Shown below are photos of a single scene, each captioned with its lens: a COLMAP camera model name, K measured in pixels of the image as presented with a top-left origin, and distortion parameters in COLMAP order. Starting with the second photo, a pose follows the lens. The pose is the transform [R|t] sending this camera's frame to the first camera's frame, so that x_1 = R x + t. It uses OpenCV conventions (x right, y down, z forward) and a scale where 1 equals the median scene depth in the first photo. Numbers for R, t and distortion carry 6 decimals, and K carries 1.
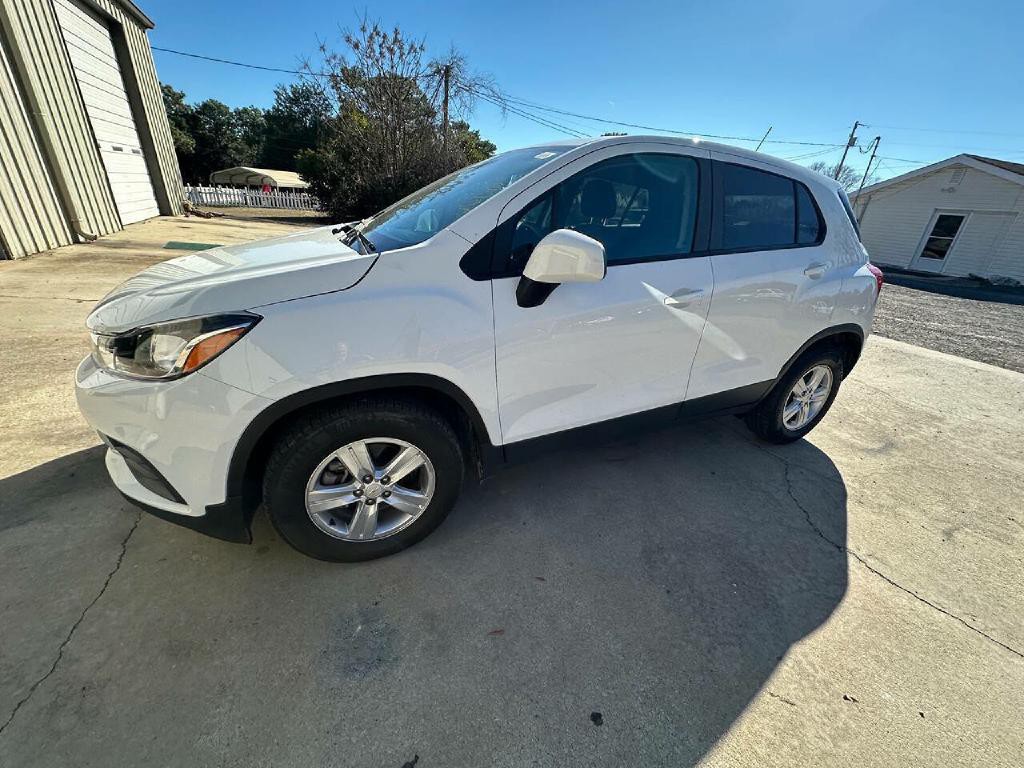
lens RADIAL K [[405.6, 0, 511.6], [0, 405.6, 386.8], [0, 0, 1]] dist [-0.001560, -0.000006]
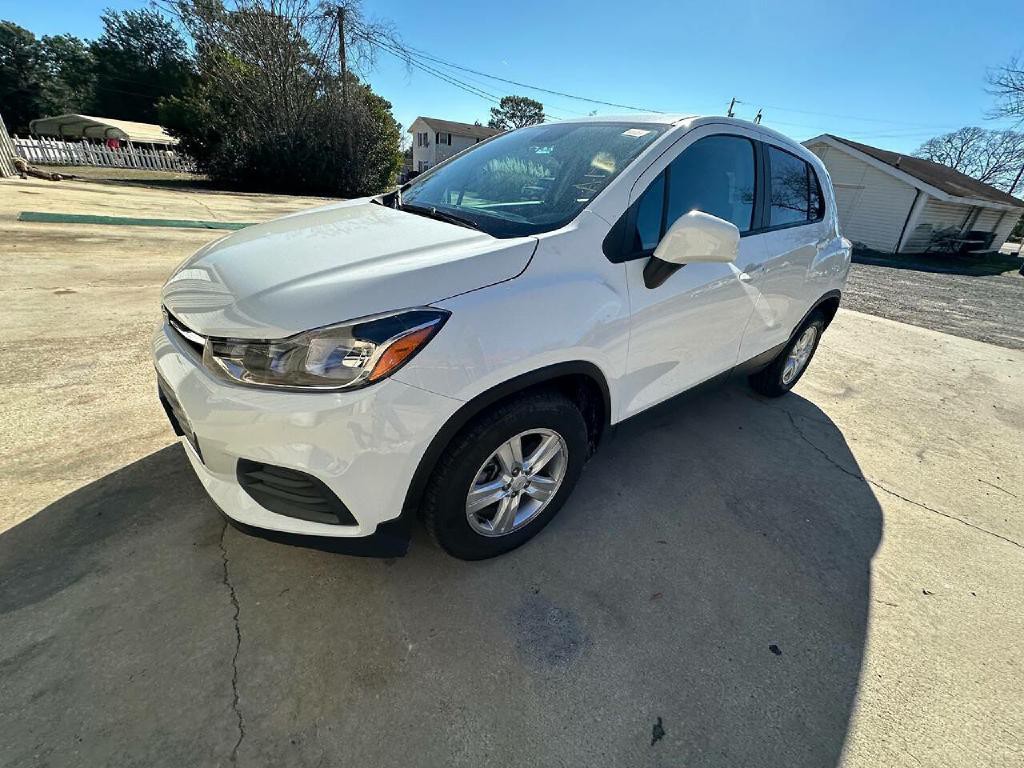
lens RADIAL K [[405.6, 0, 511.6], [0, 405.6, 386.8], [0, 0, 1]] dist [-0.001560, -0.000006]
pose [[0.975933, -0.085613, 0.200560, -0.320432], [0.071683, 0.994548, 0.075732, -0.030528], [-0.205950, -0.059532, 0.976750, 0.034774]]
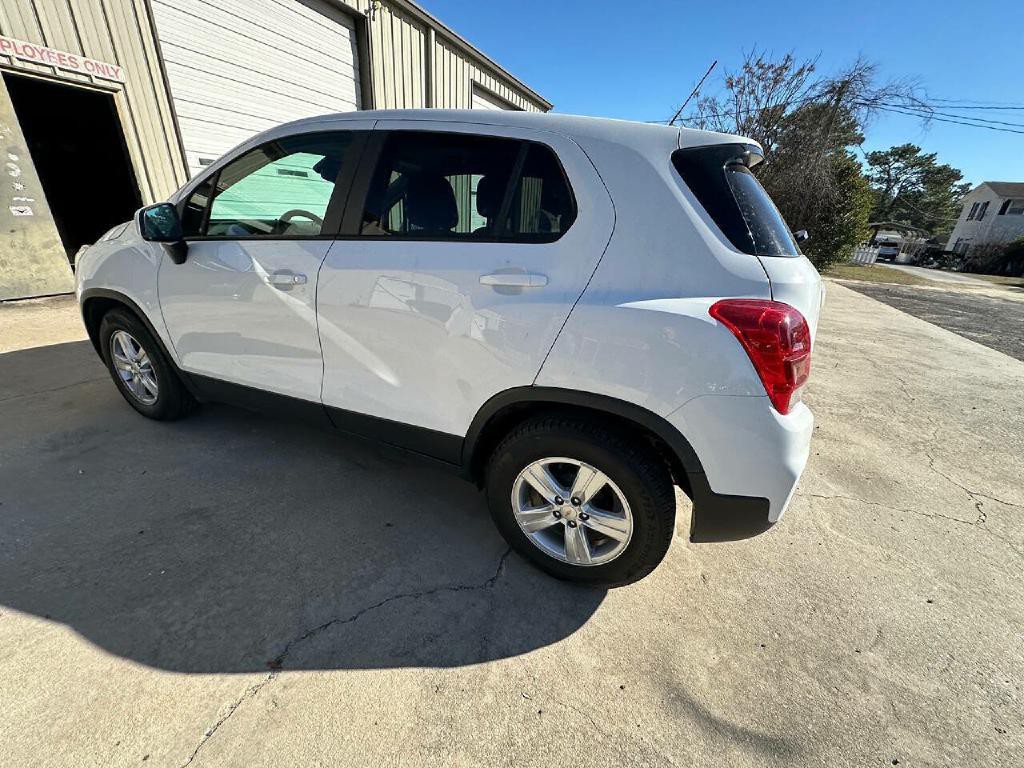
lens RADIAL K [[405.6, 0, 511.6], [0, 405.6, 386.8], [0, 0, 1]] dist [-0.001560, -0.000006]
pose [[0.664384, 0.271371, -0.696385, 1.058367], [-0.329152, 0.942768, 0.053356, -0.147528], [0.671009, 0.193768, 0.715682, 0.518963]]
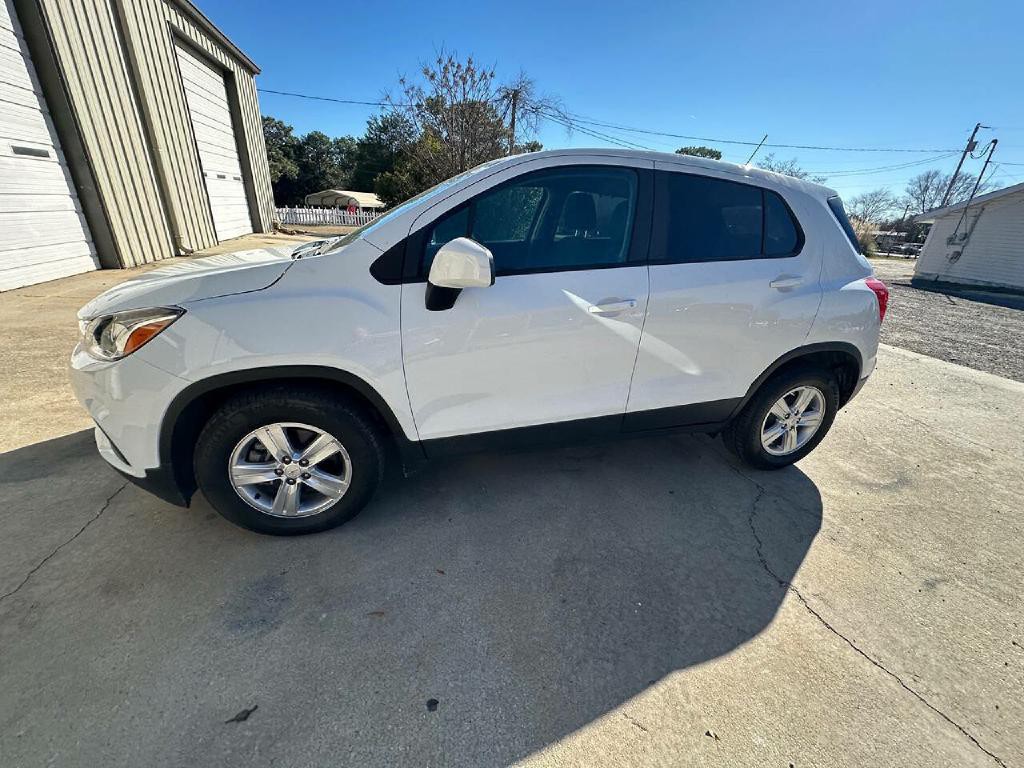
lens RADIAL K [[405.6, 0, 511.6], [0, 405.6, 386.8], [0, 0, 1]] dist [-0.001560, -0.000006]
pose [[0.986678, 0.052264, -0.154063, 0.245020], [-0.057612, 0.997875, -0.030452, 0.014712], [0.152144, 0.038922, 0.987592, -0.008715]]
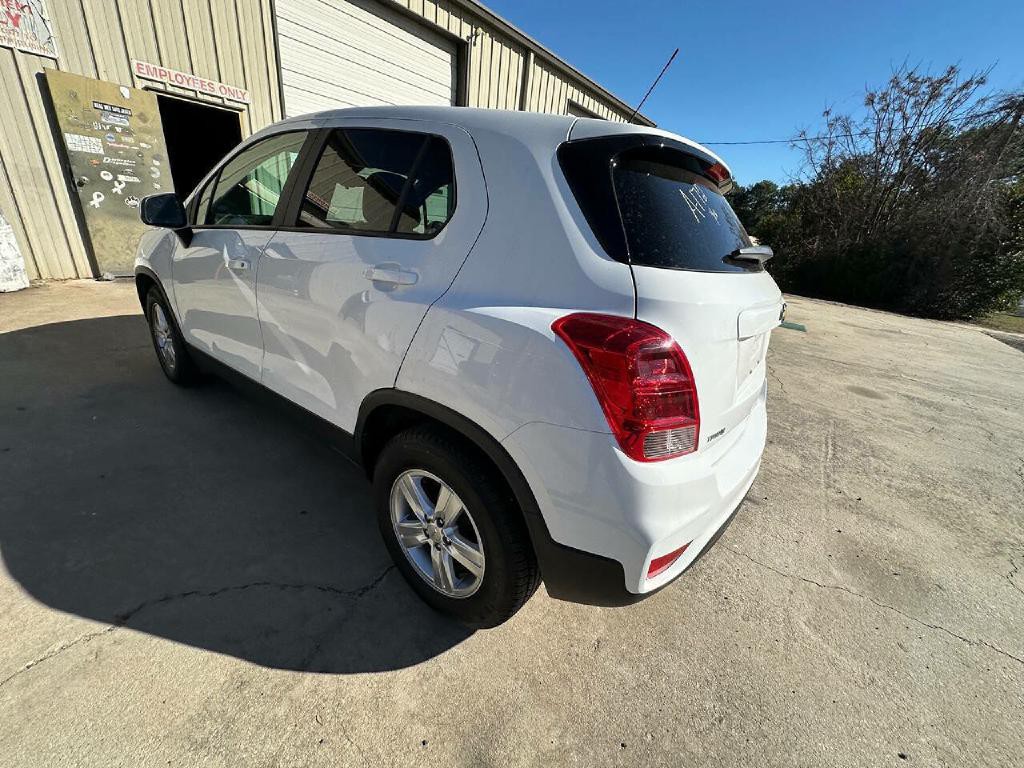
lens RADIAL K [[405.6, 0, 511.6], [0, 405.6, 386.8], [0, 0, 1]] dist [-0.001560, -0.000006]
pose [[0.469189, 0.317578, -0.824018, 1.184229], [-0.435624, 0.894902, 0.096857, -0.242905], [0.768175, 0.313518, 0.558223, 0.749426]]
